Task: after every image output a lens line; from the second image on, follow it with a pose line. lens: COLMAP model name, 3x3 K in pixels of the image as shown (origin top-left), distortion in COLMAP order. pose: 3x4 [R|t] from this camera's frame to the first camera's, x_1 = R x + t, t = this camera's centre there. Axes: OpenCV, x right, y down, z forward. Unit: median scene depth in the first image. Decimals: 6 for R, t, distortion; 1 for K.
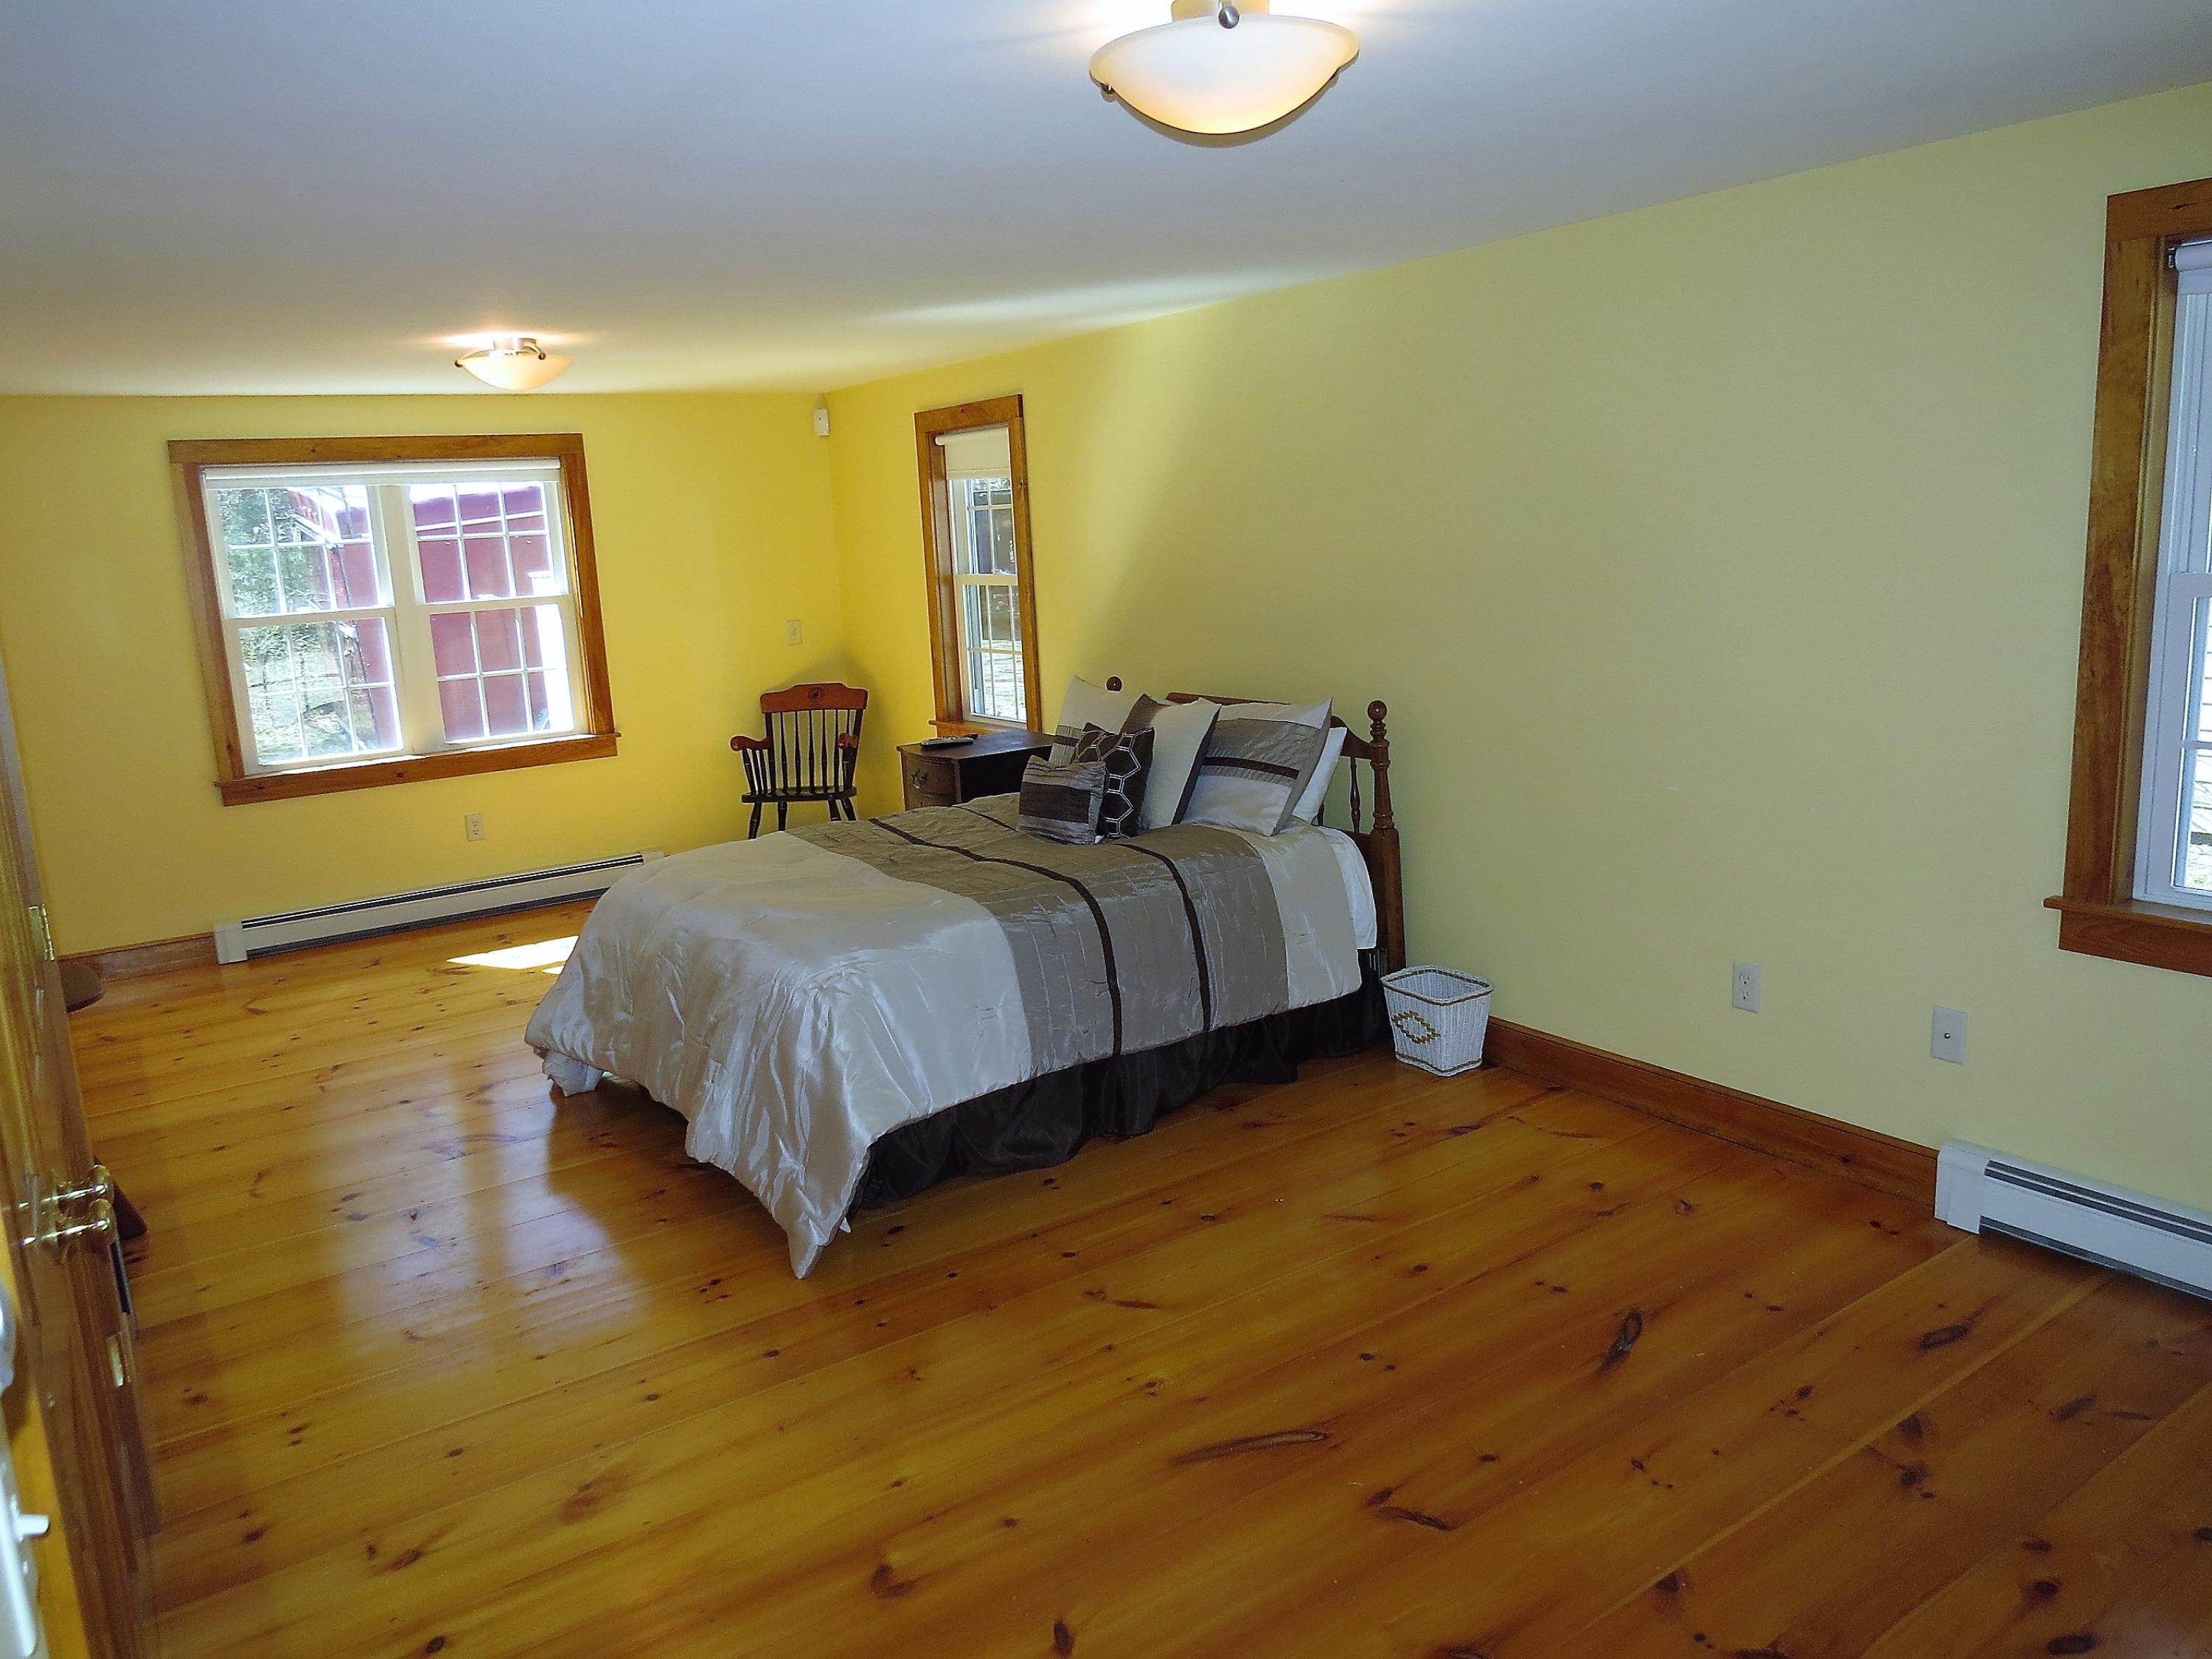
lens RADIAL K [[1580.2, 0, 1112.0], [0, 1580.2, 818.5], [0, 0, 1]] dist [-0.029163, 0.017159]
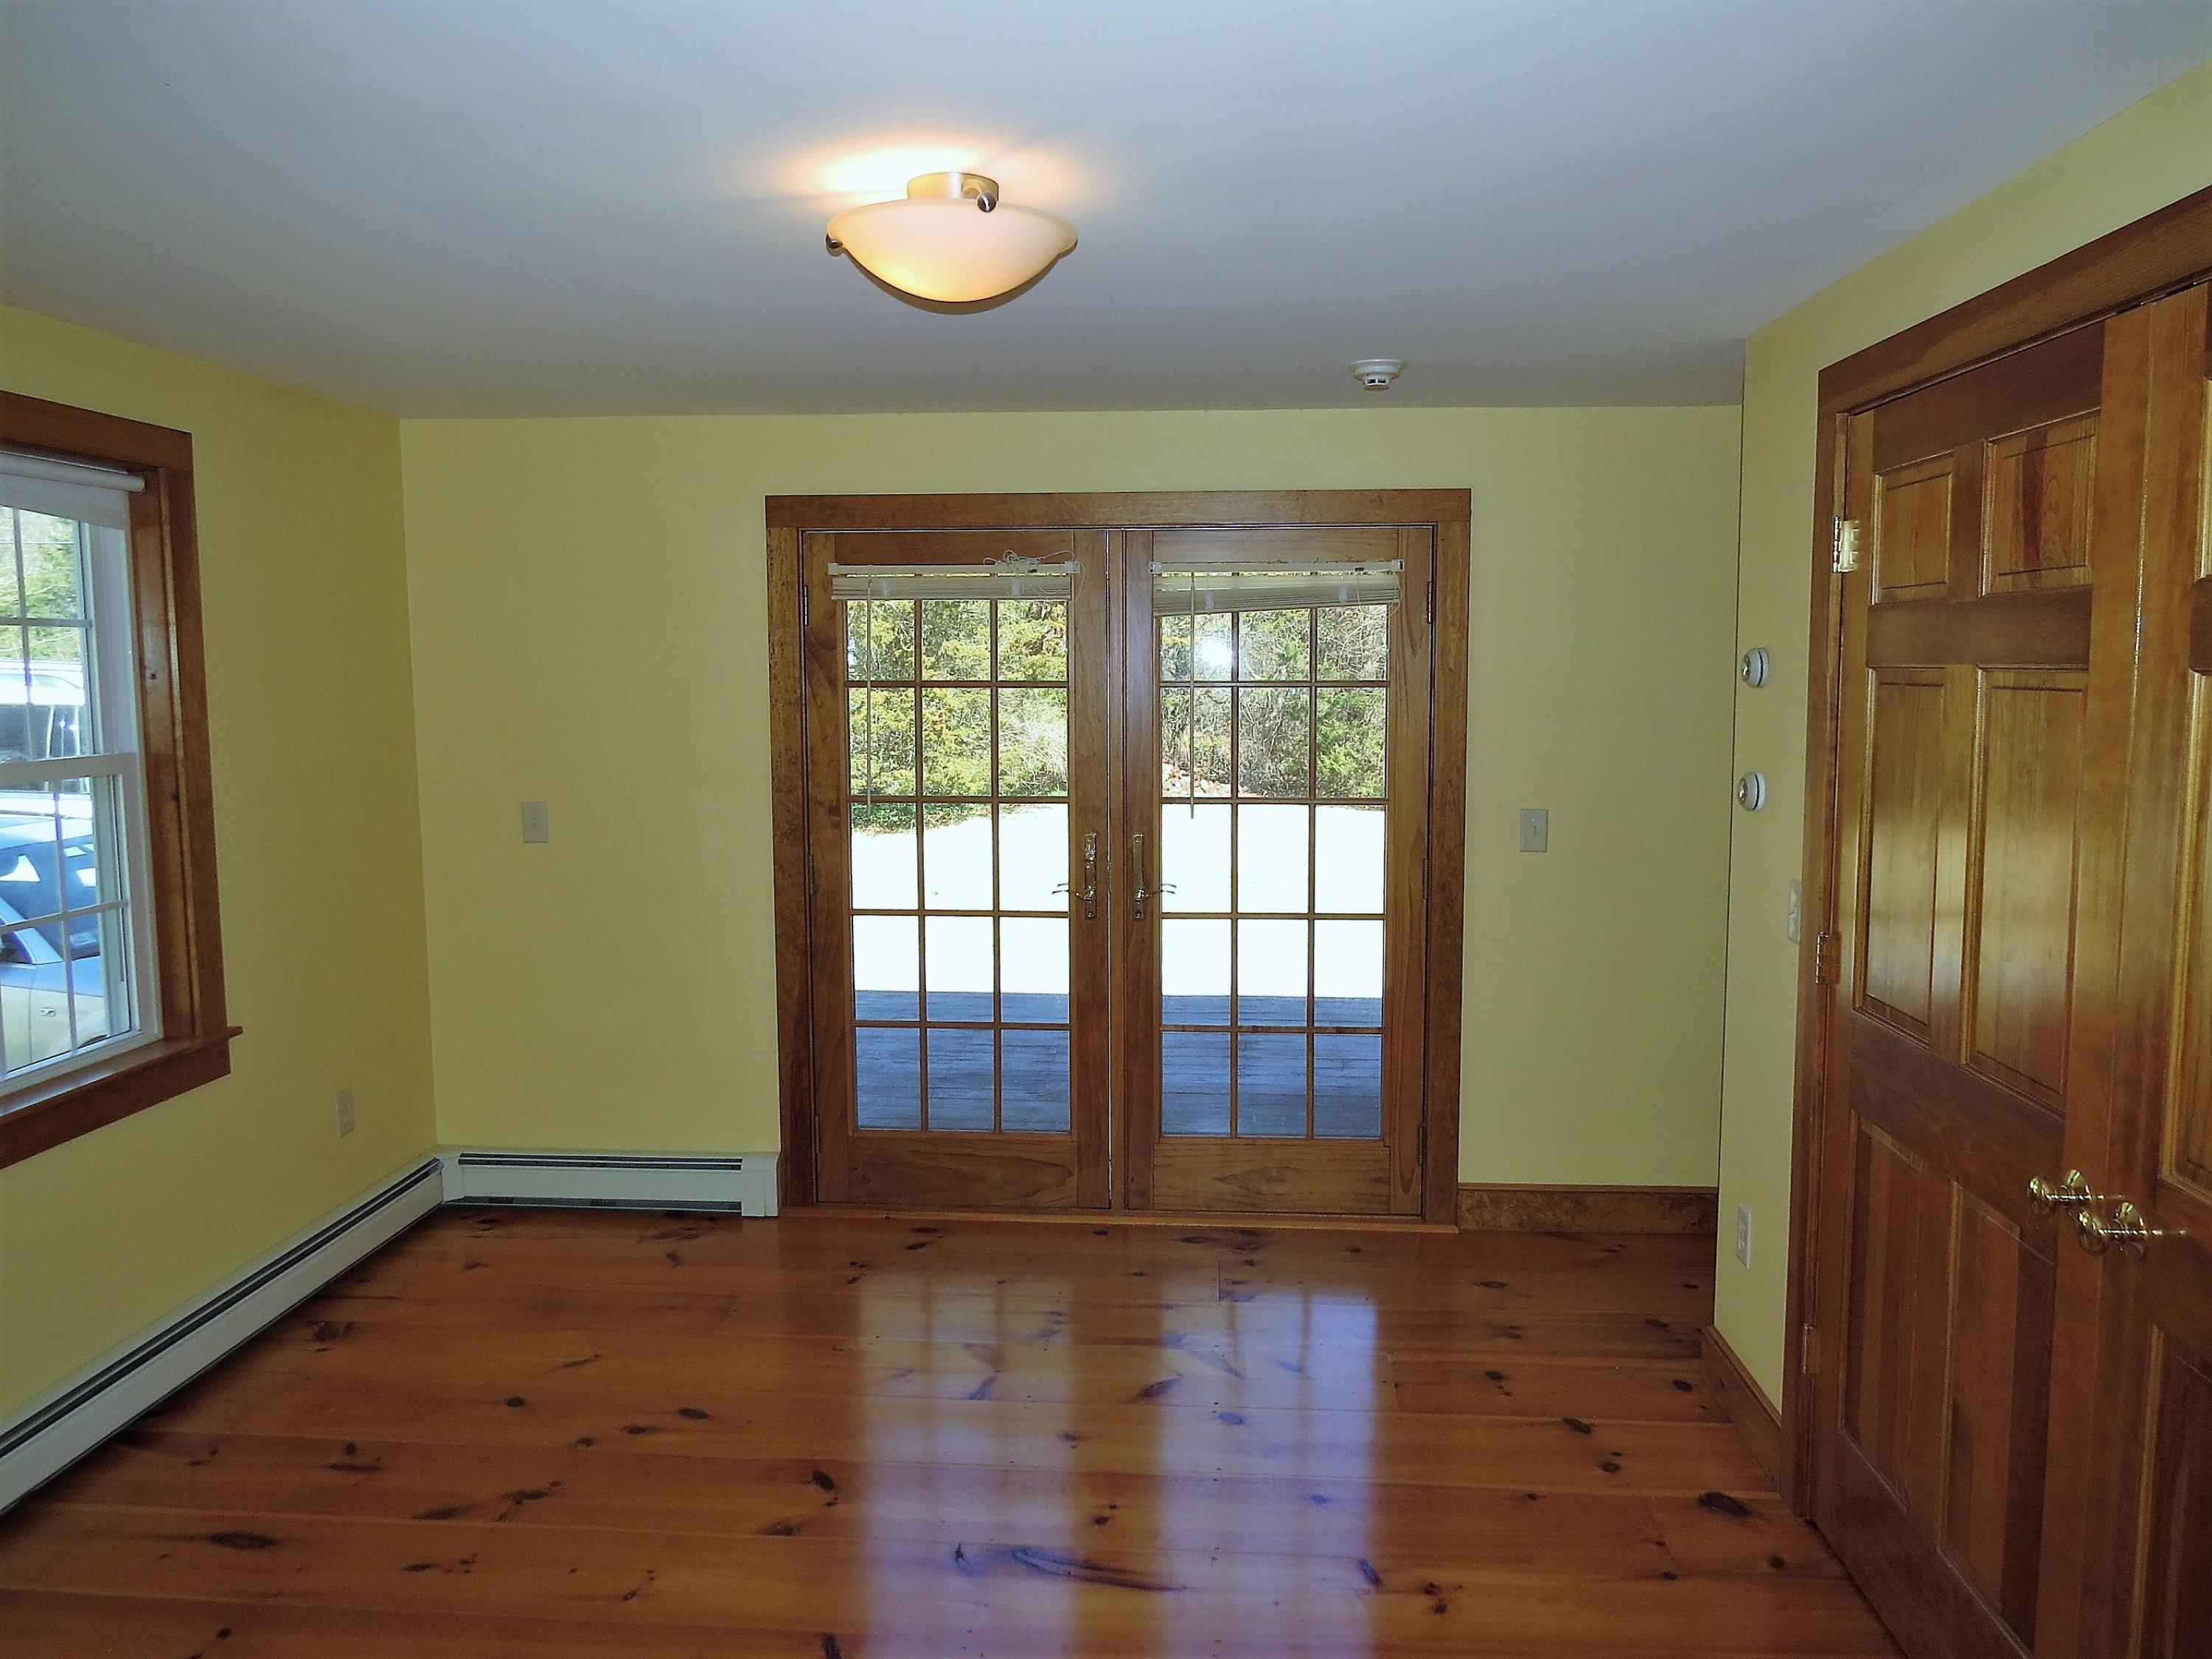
lens RADIAL K [[1580.2, 0, 1112.0], [0, 1580.2, 818.5], [0, 0, 1]] dist [-0.029163, 0.017159]
pose [[-0.782024, -0.028376, 0.622603, -0.544919], [0.147930, 0.961965, 0.229651, -0.275949], [-0.605439, 0.271694, -0.748082, 1.406475]]
